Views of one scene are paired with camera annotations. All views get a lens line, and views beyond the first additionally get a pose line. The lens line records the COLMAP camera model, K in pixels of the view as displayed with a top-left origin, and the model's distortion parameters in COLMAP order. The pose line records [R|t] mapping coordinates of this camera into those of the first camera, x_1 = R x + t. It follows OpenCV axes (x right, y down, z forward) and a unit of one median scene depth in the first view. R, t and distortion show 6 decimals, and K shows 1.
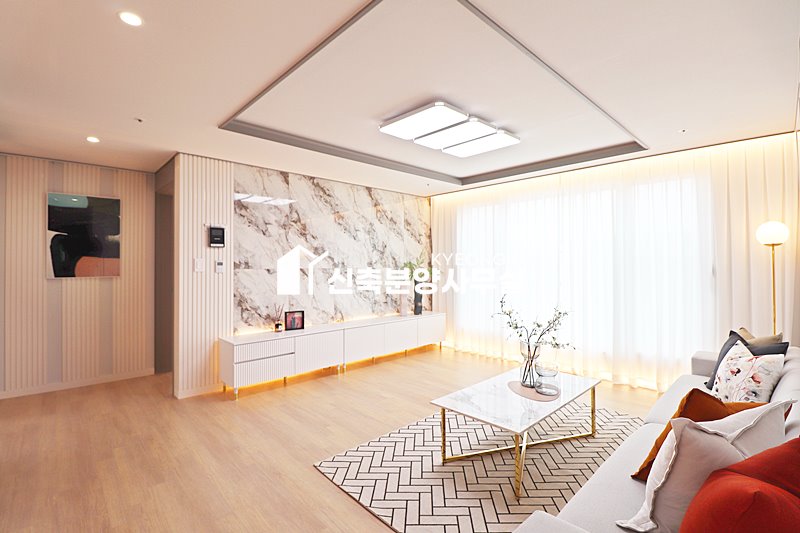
lens RADIAL K [[368.3, 0, 381.6], [0, 368.3, 267.0], [0, 0, 1]] dist [-0.002925, -0.011160]
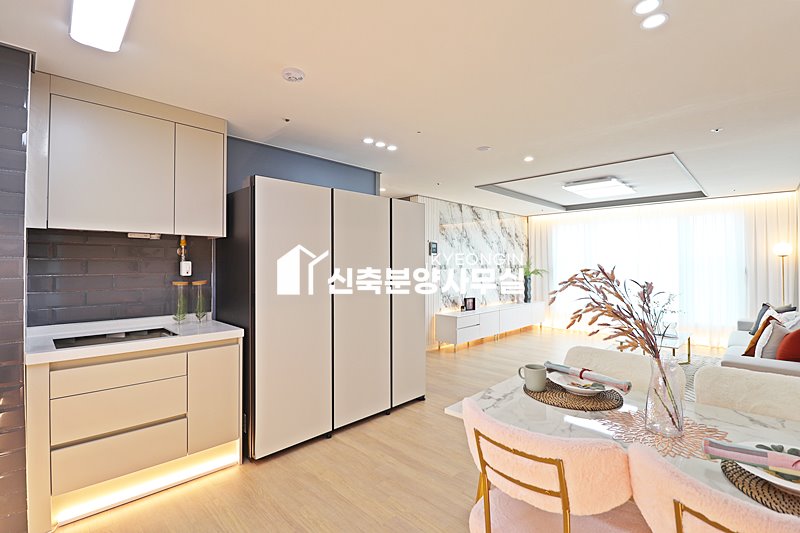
lens RADIAL K [[368.3, 0, 397.7], [0, 368.3, 261.1], [0, 0, 1]] dist [-0.002925, -0.011160]
pose [[0.999660, 0.000980, 0.026053, -0.550384], [-0.000536, 0.999855, -0.017029, -0.003208], [-0.026065, 0.017009, 0.999516, -0.467089]]
